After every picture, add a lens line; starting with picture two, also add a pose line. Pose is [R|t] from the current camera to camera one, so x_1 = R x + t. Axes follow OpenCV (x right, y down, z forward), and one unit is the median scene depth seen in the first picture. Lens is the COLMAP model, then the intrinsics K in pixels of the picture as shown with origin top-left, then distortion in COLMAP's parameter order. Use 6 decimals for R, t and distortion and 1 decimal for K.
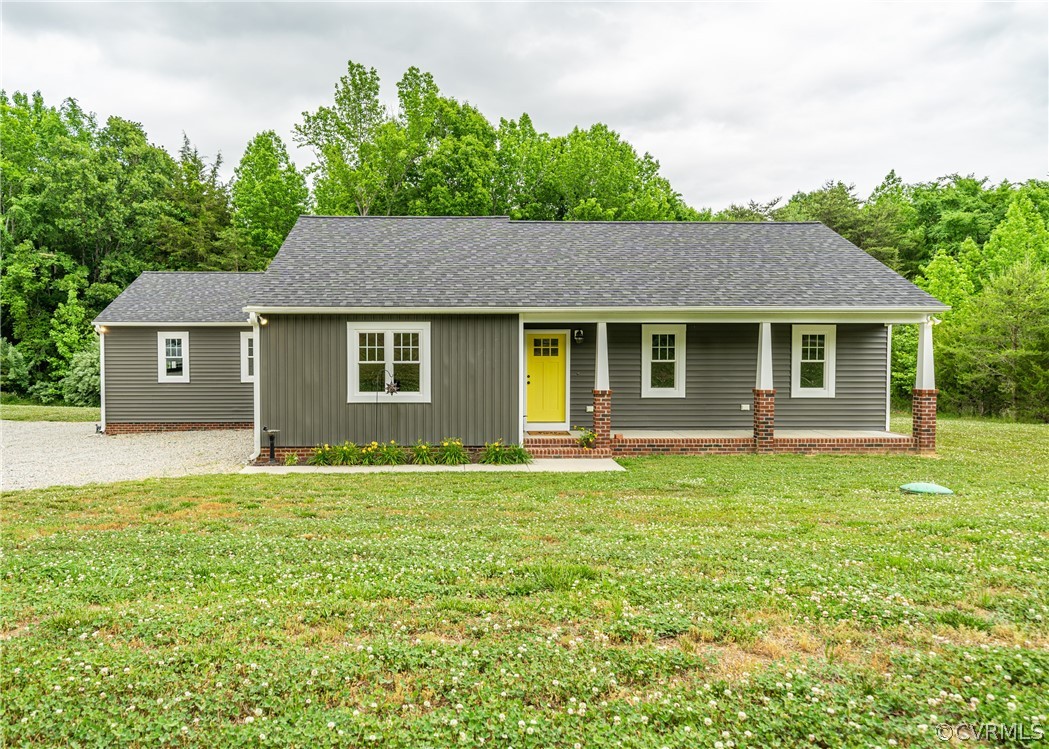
lens RADIAL K [[724.2, 0, 467.2], [0, 724.2, 370.3], [0, 0, 1]] dist [0.003482, -0.000910]
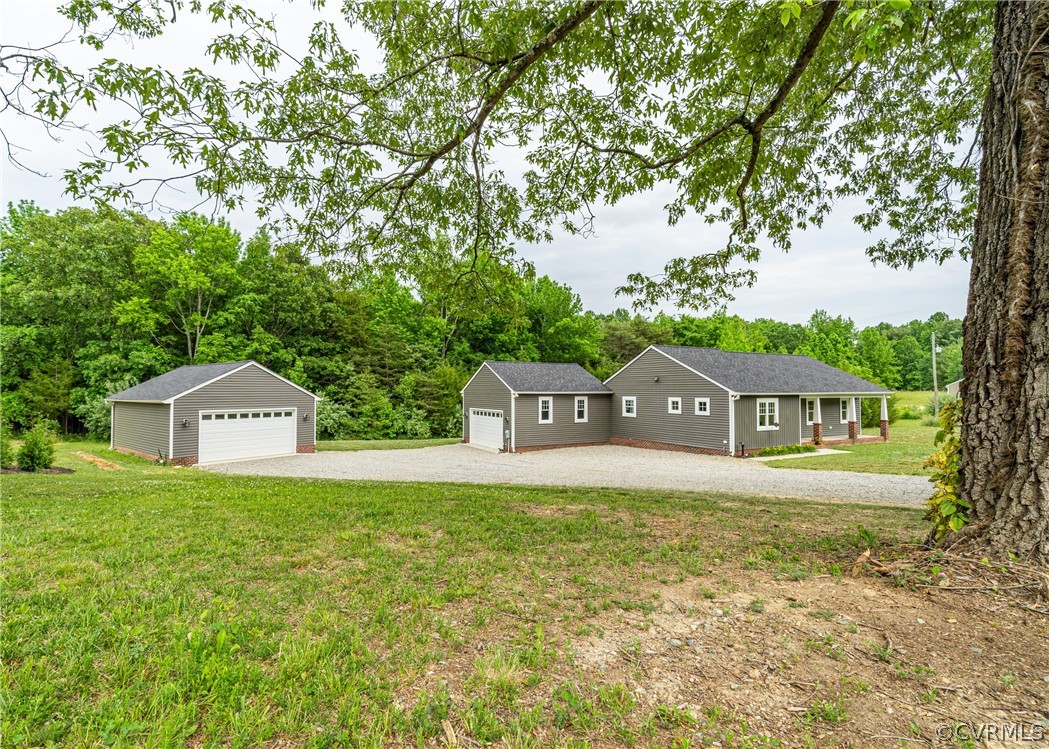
lens RADIAL K [[484.8, 0, 481.0], [0, 484.8, 374.6], [0, 0, 1]] dist [-0.004686, -0.000413]
pose [[0.912774, 0.014628, 0.408203, -1.644934], [0.010634, 0.998169, -0.059547, -0.056799], [-0.408326, 0.058694, 0.910947, -0.126909]]
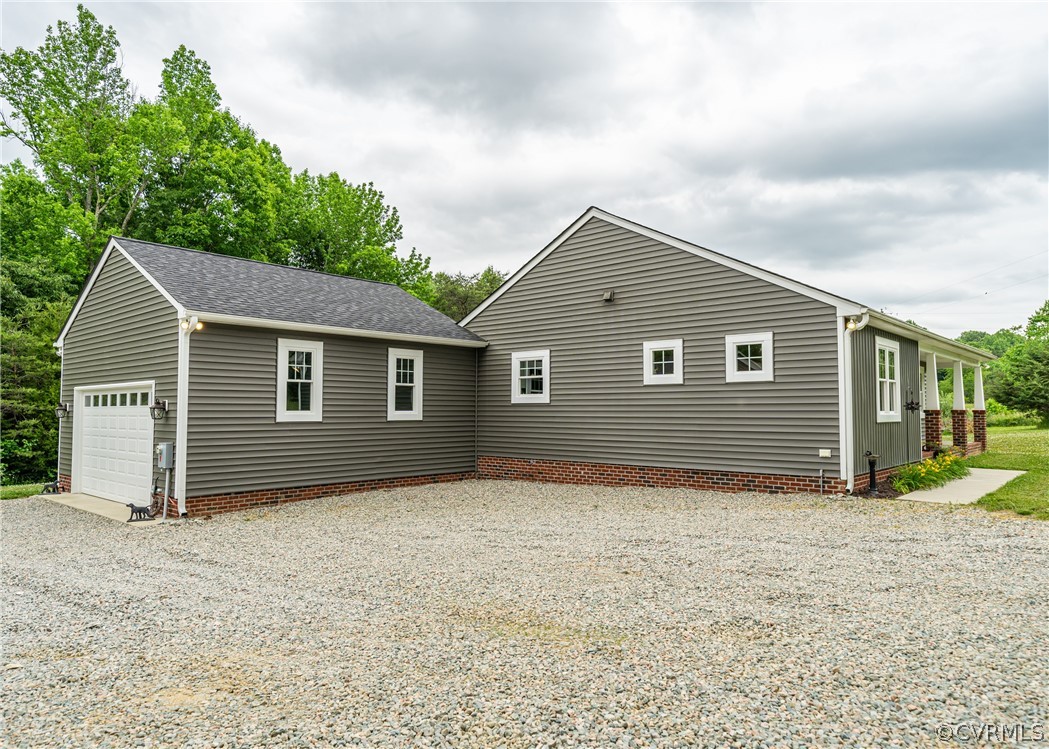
lens RADIAL K [[681.6, 0, 527.4], [0, 681.6, 375.1], [0, 0, 1]] dist [-0.004274, 0.006404]
pose [[0.682504, 0.039526, 0.729813, -1.070280], [0.022150, 0.996959, -0.074709, 0.038570], [-0.730546, 0.067155, 0.679553, 0.706834]]
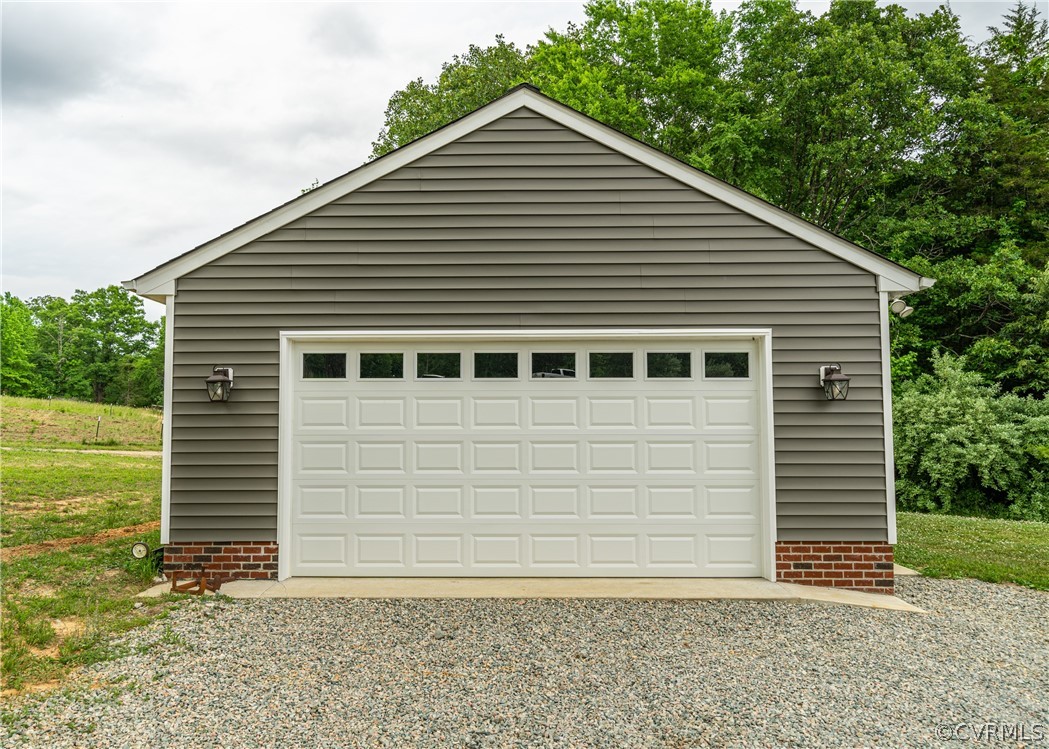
lens RADIAL K [[724.2, 0, 503.2], [0, 724.2, 378.8], [0, 0, 1]] dist [0.003482, -0.000910]
pose [[0.892141, -0.026751, -0.450964, -1.478266], [-0.013820, 0.996162, -0.086431, 0.028087], [0.451545, 0.083341, 0.888347, 1.258983]]
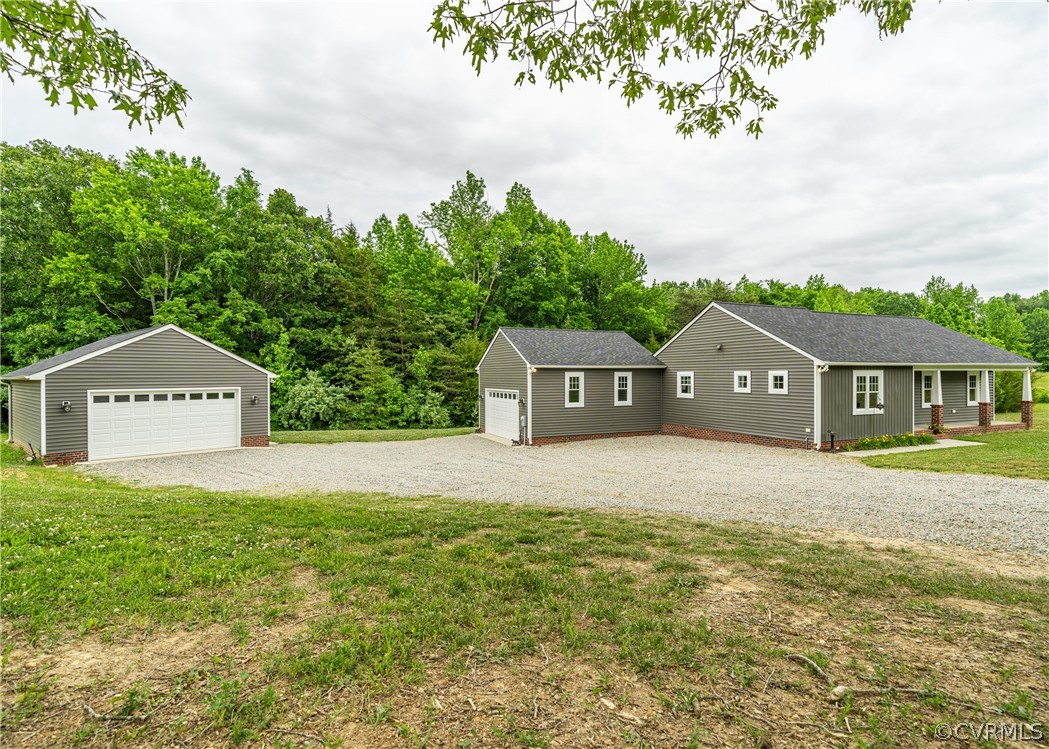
lens RADIAL K [[537.2, 0, 541.7], [0, 537.2, 376.0], [0, 0, 1]] dist [-0.002510, -0.000036]
pose [[0.920899, -0.003618, 0.389784, -1.346665], [0.015207, 0.999529, -0.026651, -0.027249], [-0.389504, 0.030470, 0.920521, 0.071033]]
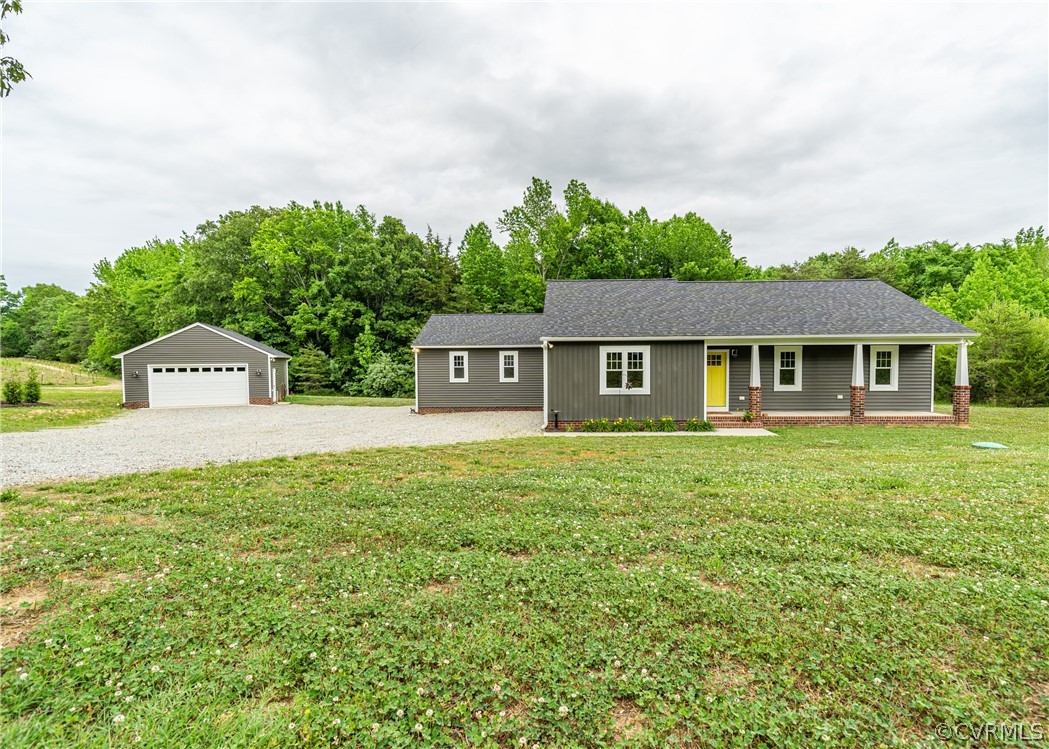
lens RADIAL K [[479.7, 0, 547.6], [0, 479.7, 375.4], [0, 0, 1]] dist [-0.000025, -0.000054]
pose [[0.998300, -0.003977, -0.058149, -0.213367], [0.004222, 0.999983, 0.004084, -0.003977], [0.058132, -0.004322, 0.998300, -0.103883]]
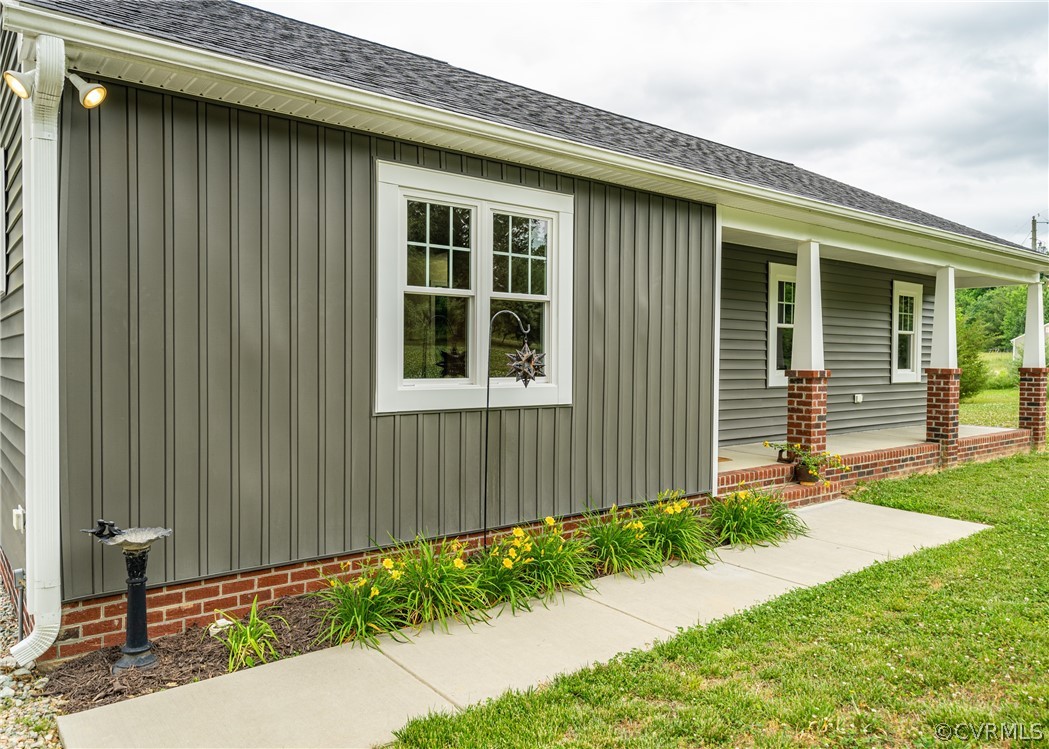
lens RADIAL K [[749.5, 0, 531.1], [0, 749.5, 377.1], [0, 0, 1]] dist [0.007709, -0.002651]
pose [[0.795725, -0.010671, 0.605564, -0.301283], [0.014331, 0.999897, -0.001212, 0.029418], [-0.605488, 0.009643, 0.795796, 0.670849]]
